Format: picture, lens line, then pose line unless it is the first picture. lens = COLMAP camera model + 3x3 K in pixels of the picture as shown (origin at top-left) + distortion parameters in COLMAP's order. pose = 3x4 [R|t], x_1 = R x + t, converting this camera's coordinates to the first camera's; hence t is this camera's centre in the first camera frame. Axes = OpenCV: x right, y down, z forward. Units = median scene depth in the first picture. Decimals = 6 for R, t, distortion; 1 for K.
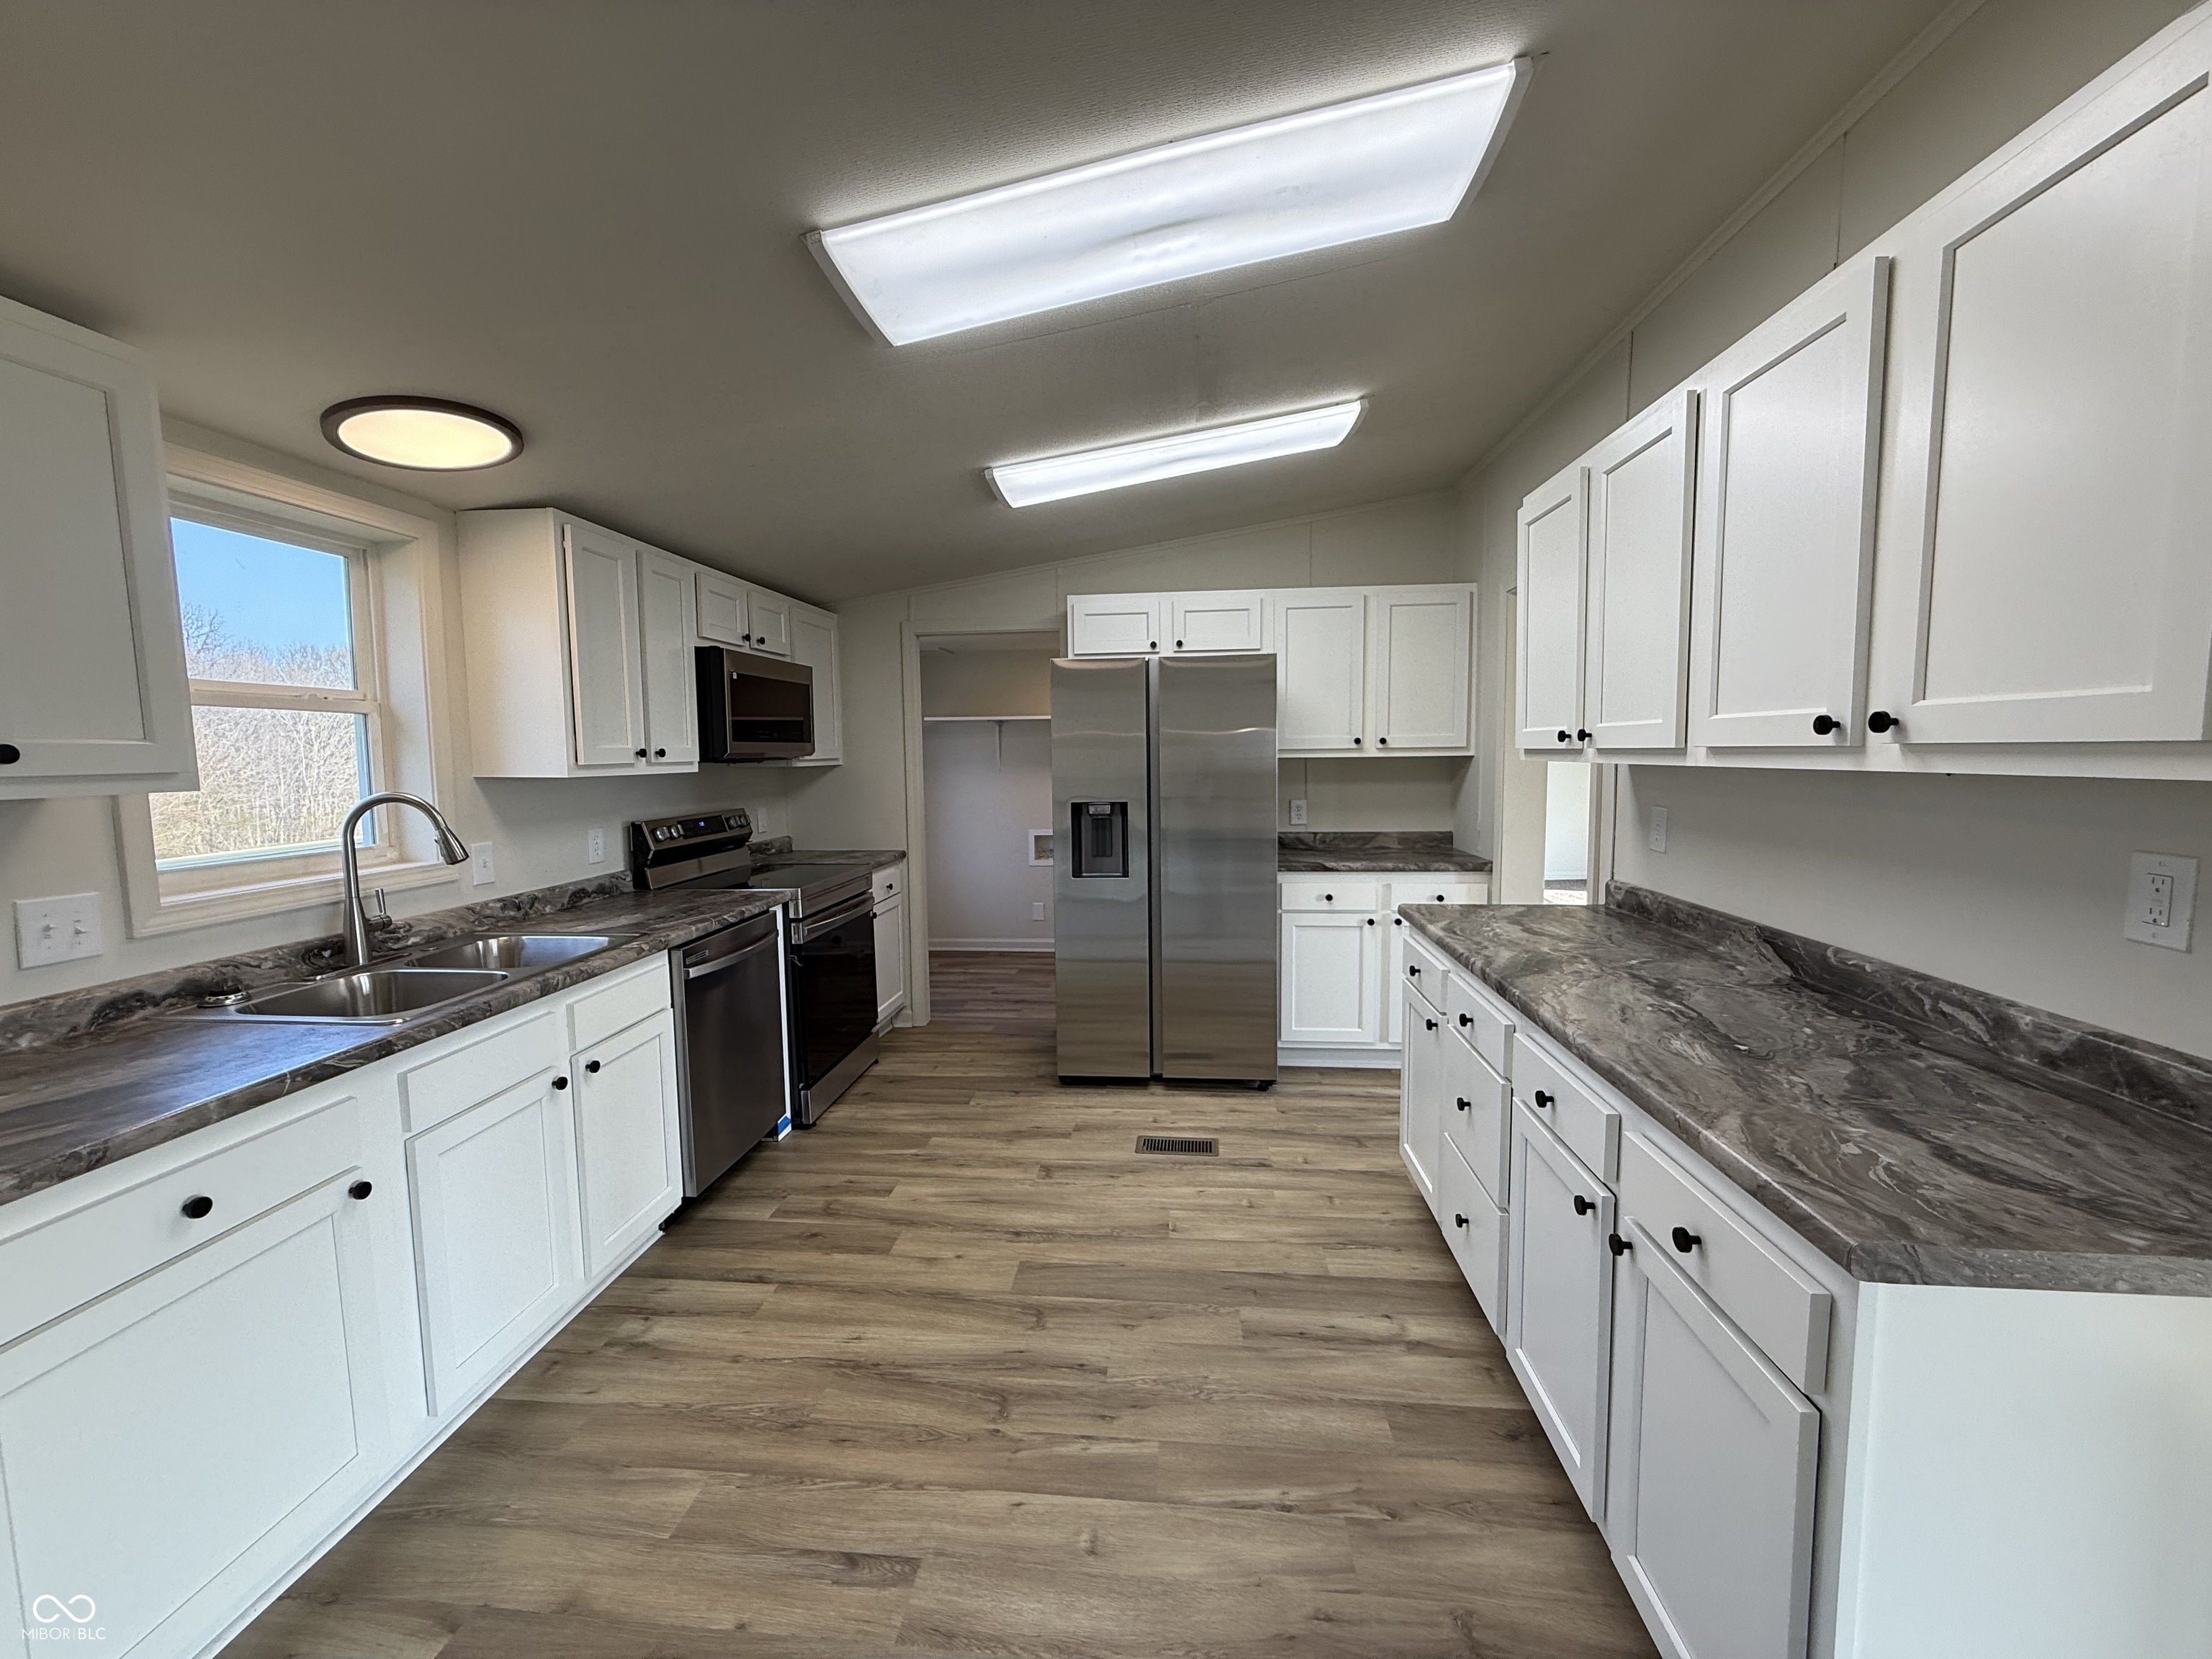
lens RADIAL K [[870.4, 0, 1103.9], [0, 870.4, 825.8], [0, 0, 1]] dist [0.000134, 0.000309]
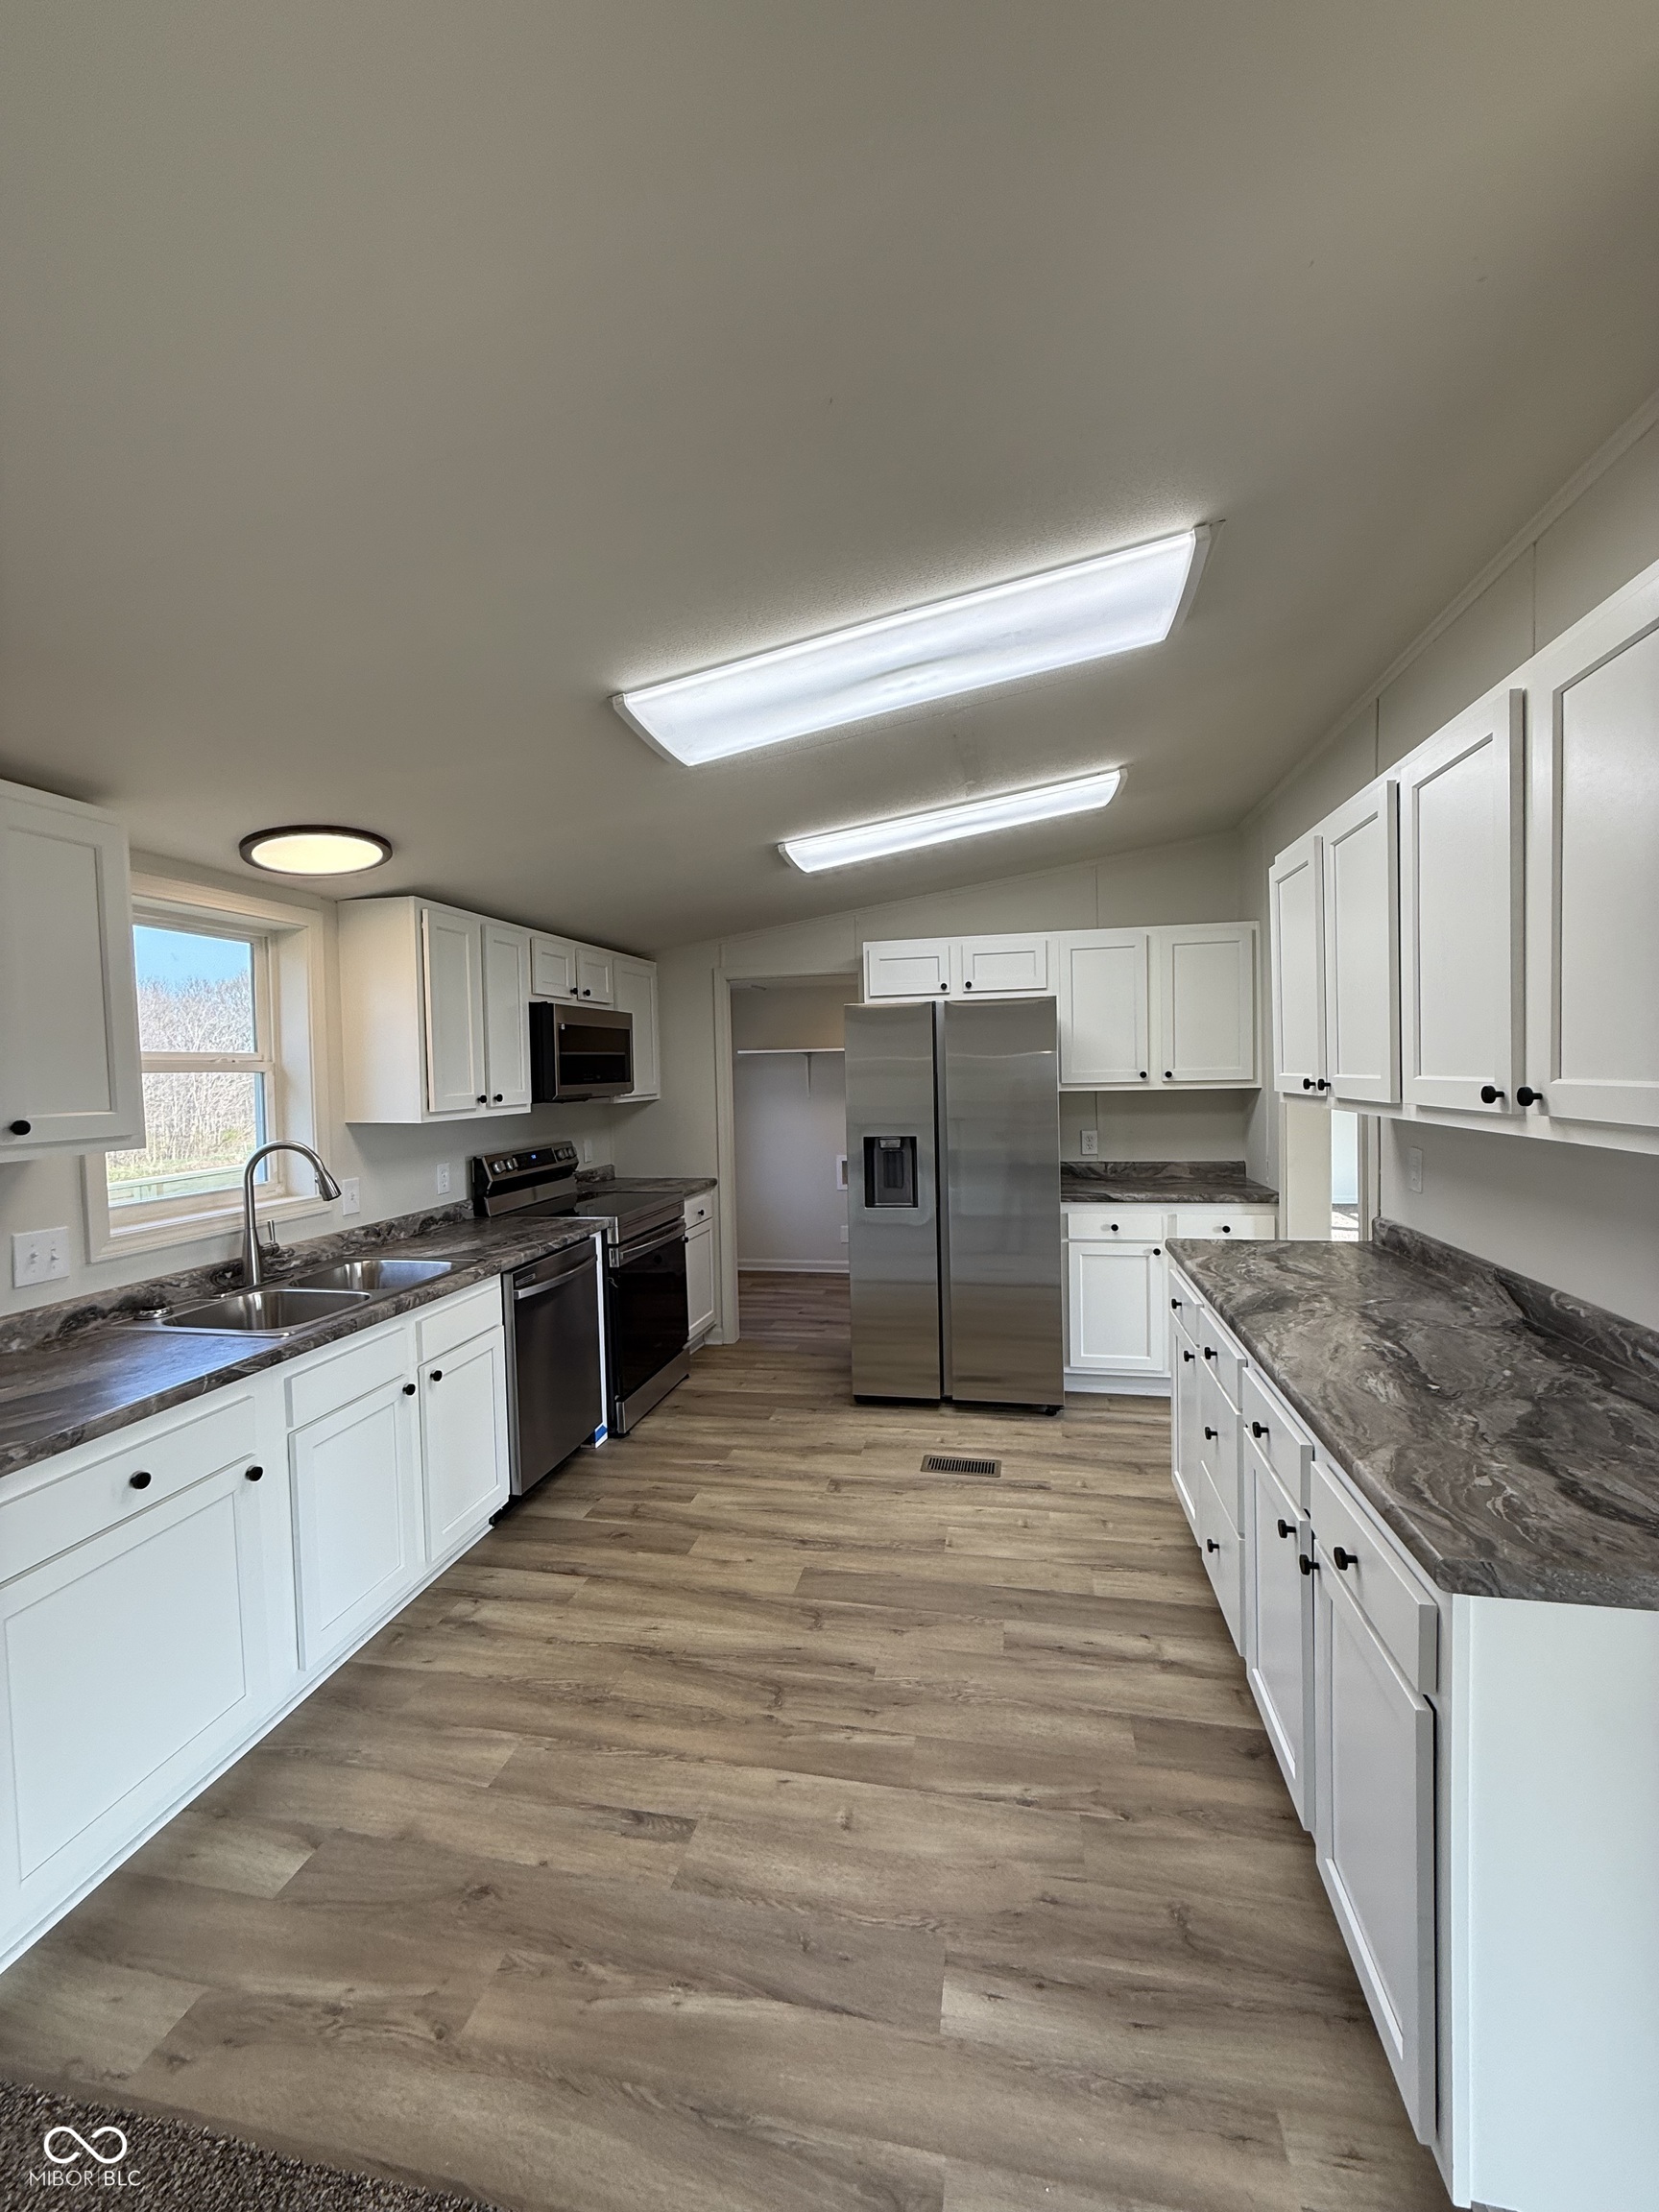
lens RADIAL K [[870.4, 0, 839.1], [0, 870.4, 1098.6], [0, 0, 1]] dist [0.000134, 0.000309]
pose [[0.994585, -0.006911, -0.103693, 0.074476], [0.001897, 0.998827, -0.048377, -0.037235], [0.103906, 0.047918, 0.993432, -0.120475]]
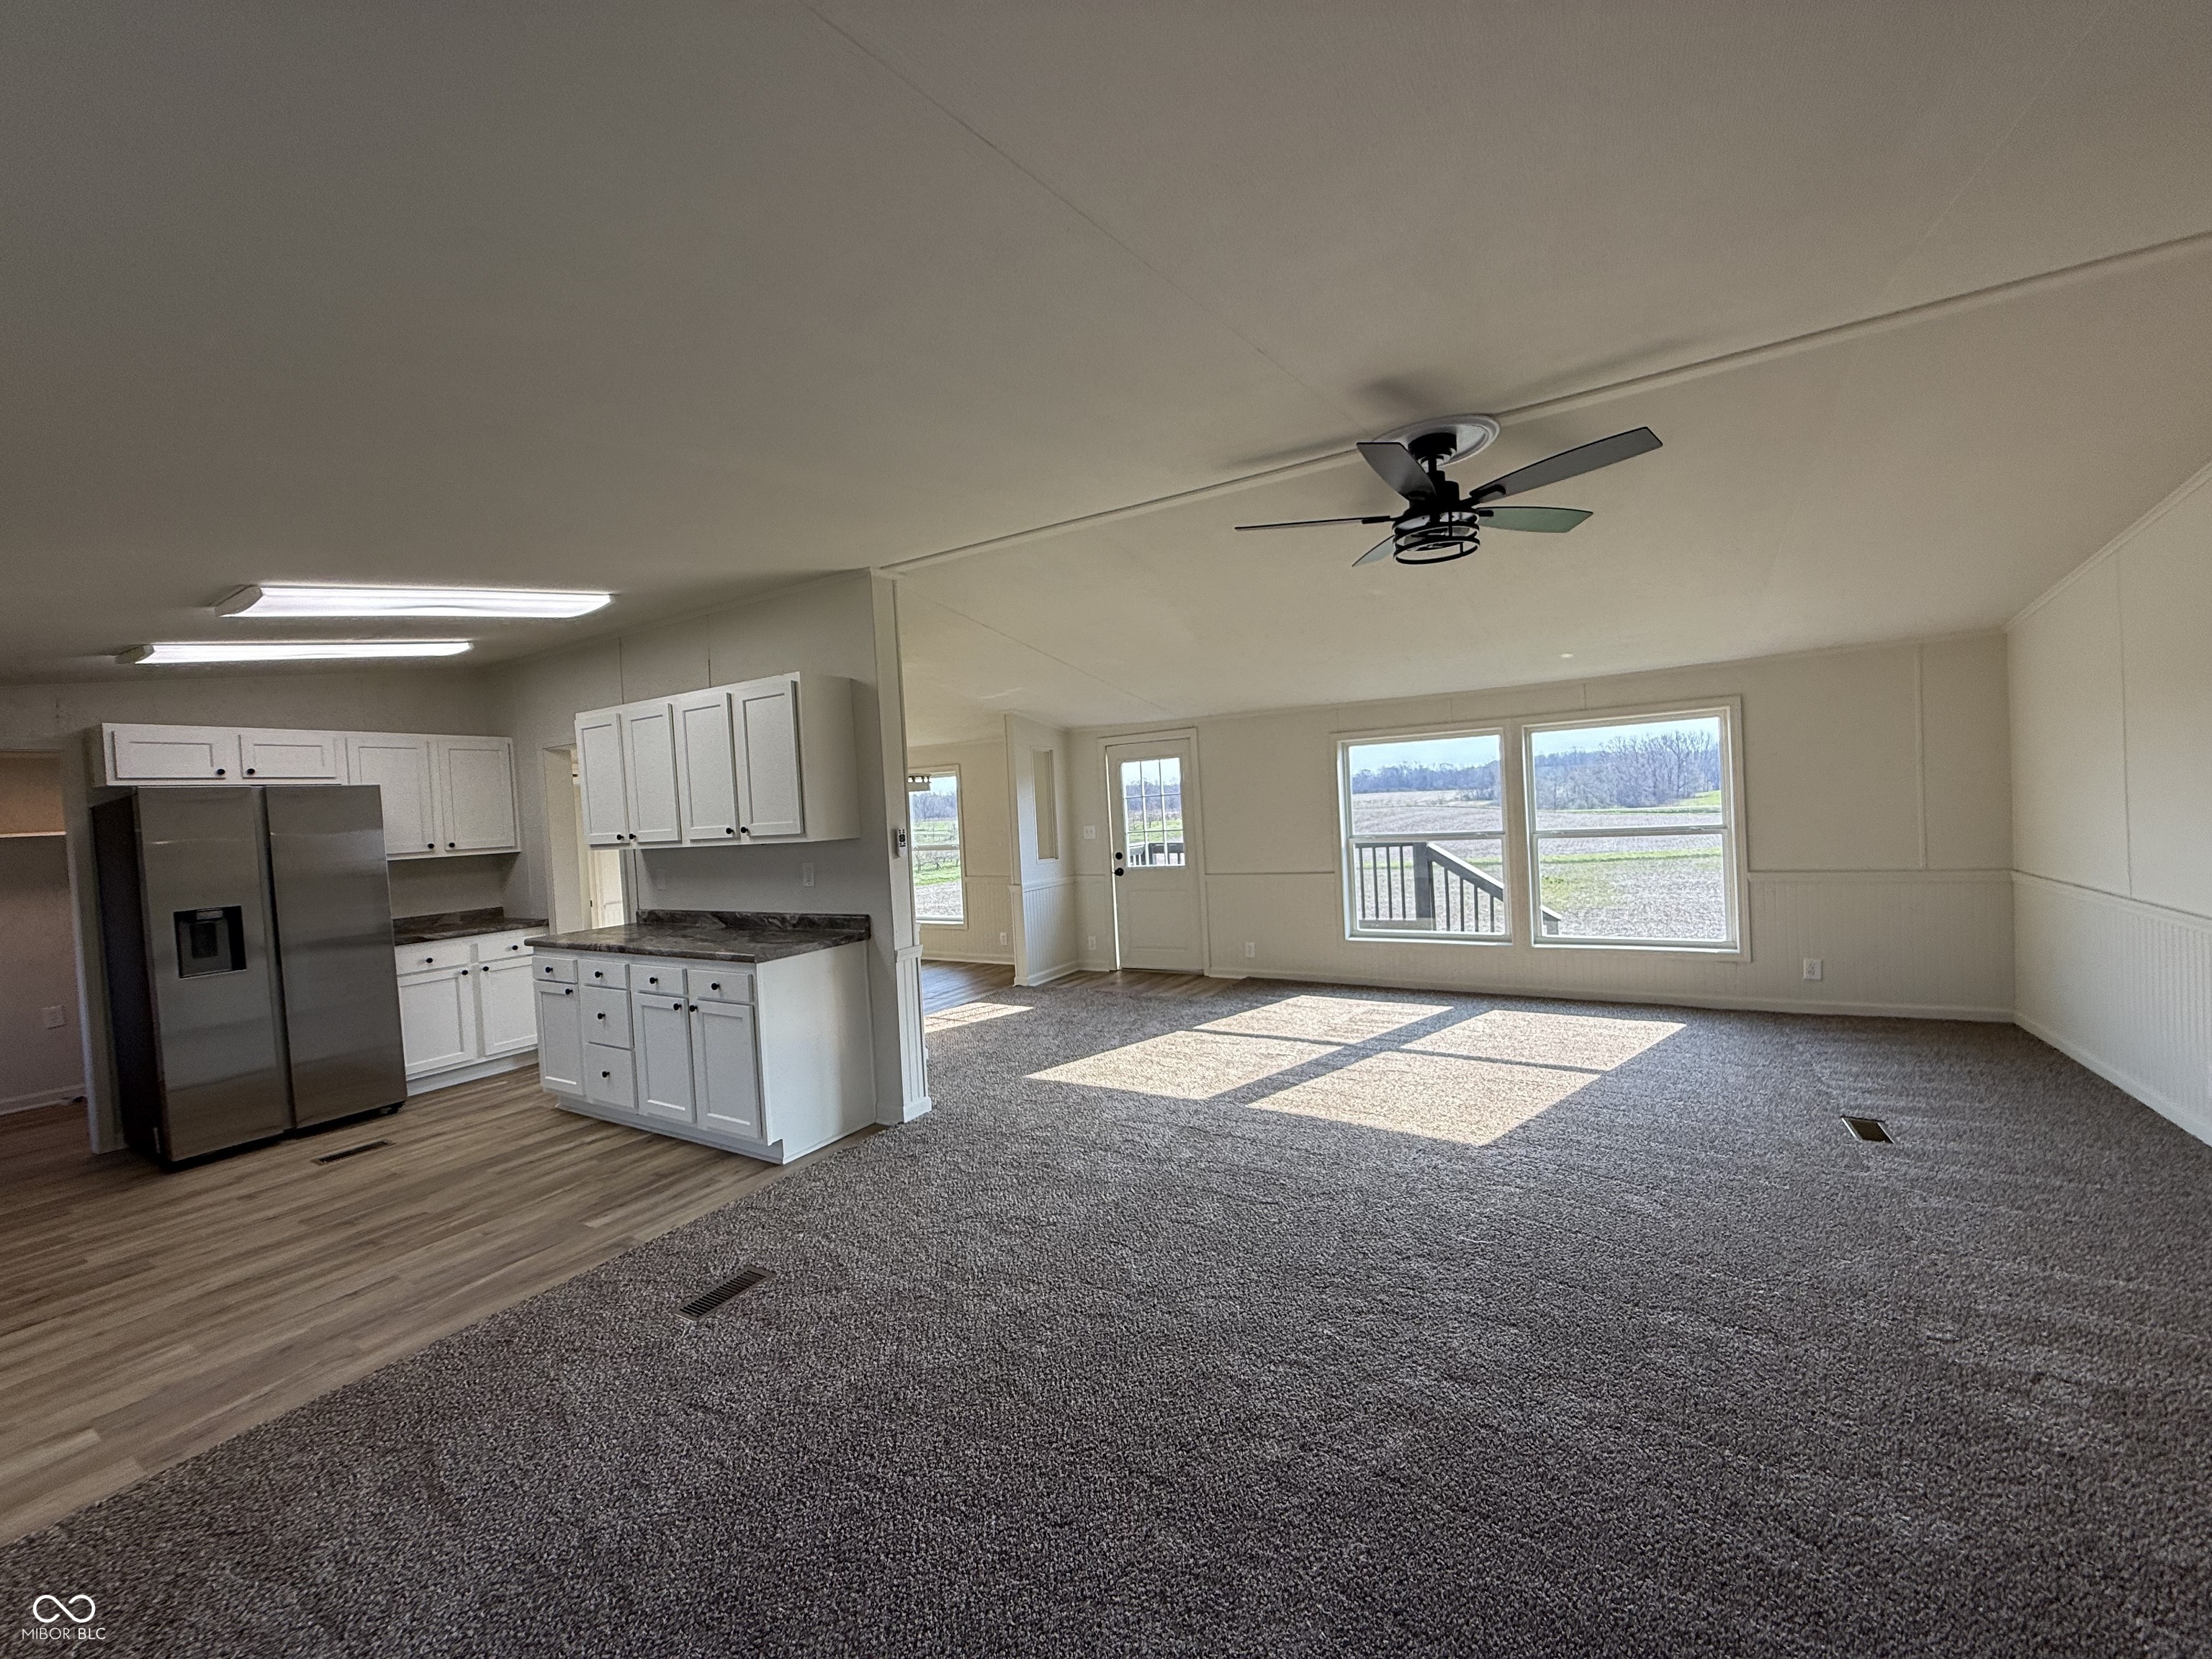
lens RADIAL K [[870.4, 0, 1100.8], [0, 870.4, 830.9], [0, 0, 1]] dist [0.000134, 0.000309]
pose [[0.431420, -0.035881, 0.901437, -0.913728], [0.126494, 0.991744, -0.021064, 0.076593], [-0.893239, 0.123114, 0.432397, -0.998023]]
